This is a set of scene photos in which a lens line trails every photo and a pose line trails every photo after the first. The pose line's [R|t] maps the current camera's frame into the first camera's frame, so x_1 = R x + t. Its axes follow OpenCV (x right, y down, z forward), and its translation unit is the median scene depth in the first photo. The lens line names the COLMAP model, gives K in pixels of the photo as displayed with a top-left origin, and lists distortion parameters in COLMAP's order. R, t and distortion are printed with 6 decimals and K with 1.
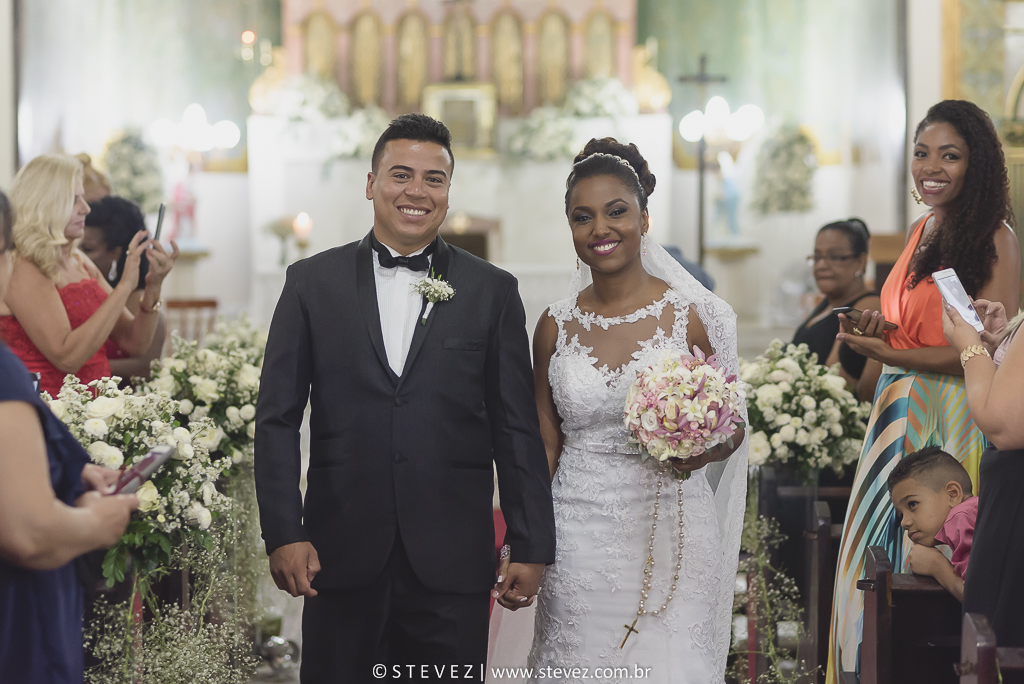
lens RADIAL K [[2587.5, 0, 512.0], [0, 2587.5, 342.0], [0, 0, 1]] dist [0.053795, 0.292018]
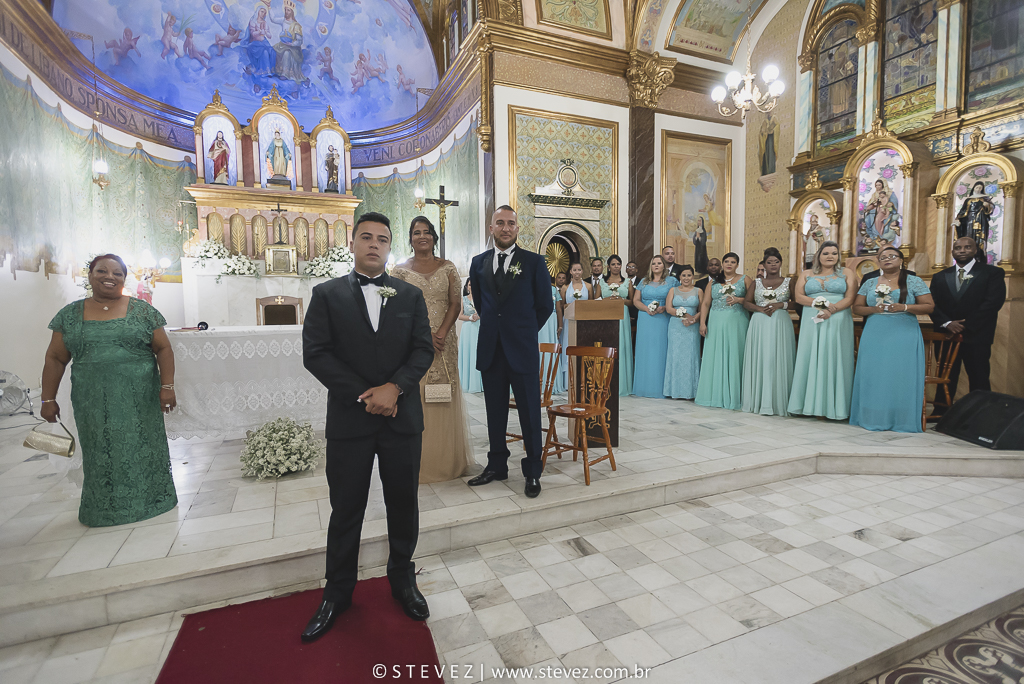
lens RADIAL K [[505.9, 0, 512.0], [0, 505.9, 342.0], [0, 0, 1]] dist [0.002364, -0.000820]
pose [[0.923237, -0.033935, 0.382728, -0.005058], [0.025007, 0.999287, 0.028280, -0.017264], [-0.383415, -0.016538, 0.923428, 0.476169]]
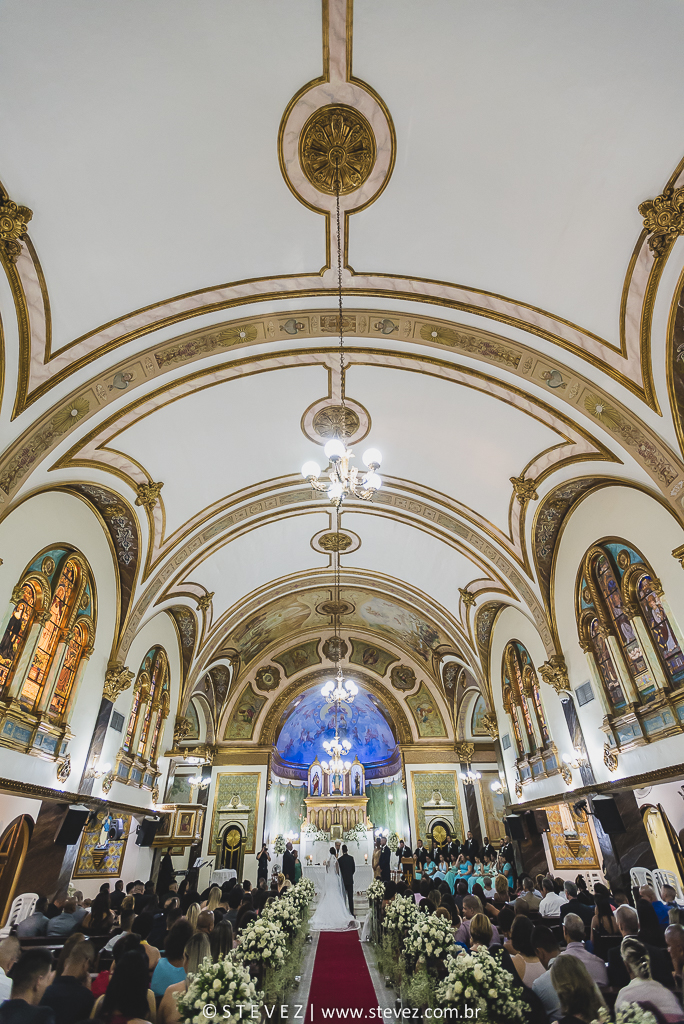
lens RADIAL K [[482.0, 0, 342.0], [0, 482.0, 512.0], [0, 0, 1]] dist [0.020347, -0.000019]
pose [[0.999844, -0.017035, -0.004726, 0.008822], [0.010699, 0.795884, -0.605355, 0.002652], [0.014074, 0.605210, 0.795942, -0.296851]]
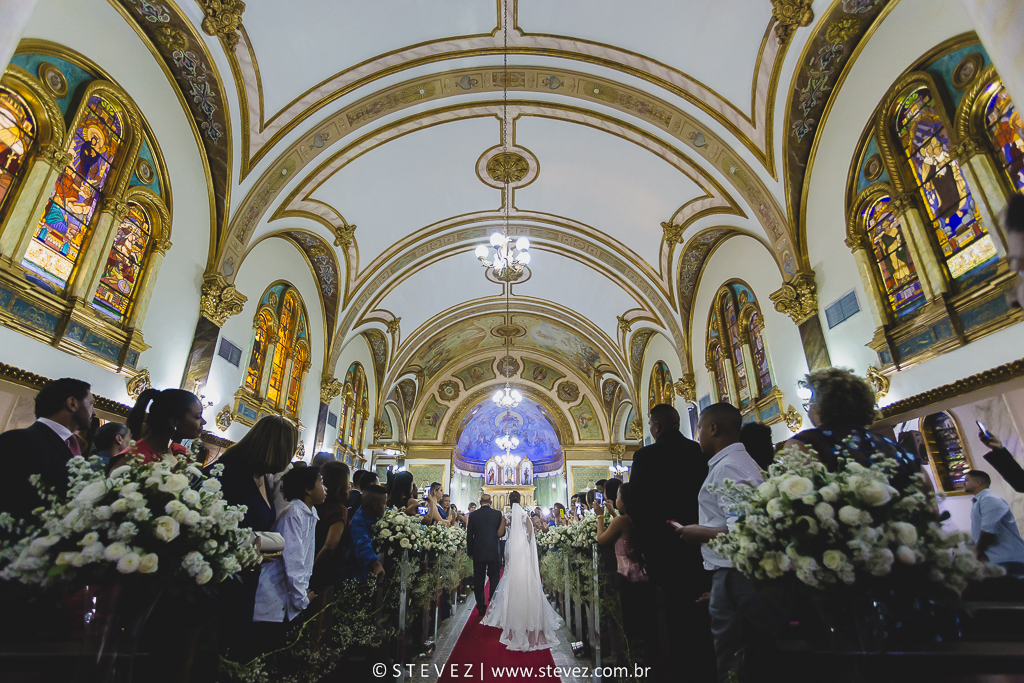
lens RADIAL K [[486.7, 0, 512.0], [0, 486.7, 341.5], [0, 0, 1]] dist [0.000520, 0.000089]
pose [[0.999753, -0.004456, -0.021777, 0.019716], [-0.004925, 0.910937, -0.412516, 0.039158], [0.021675, 0.412522, 0.910690, -0.391564]]
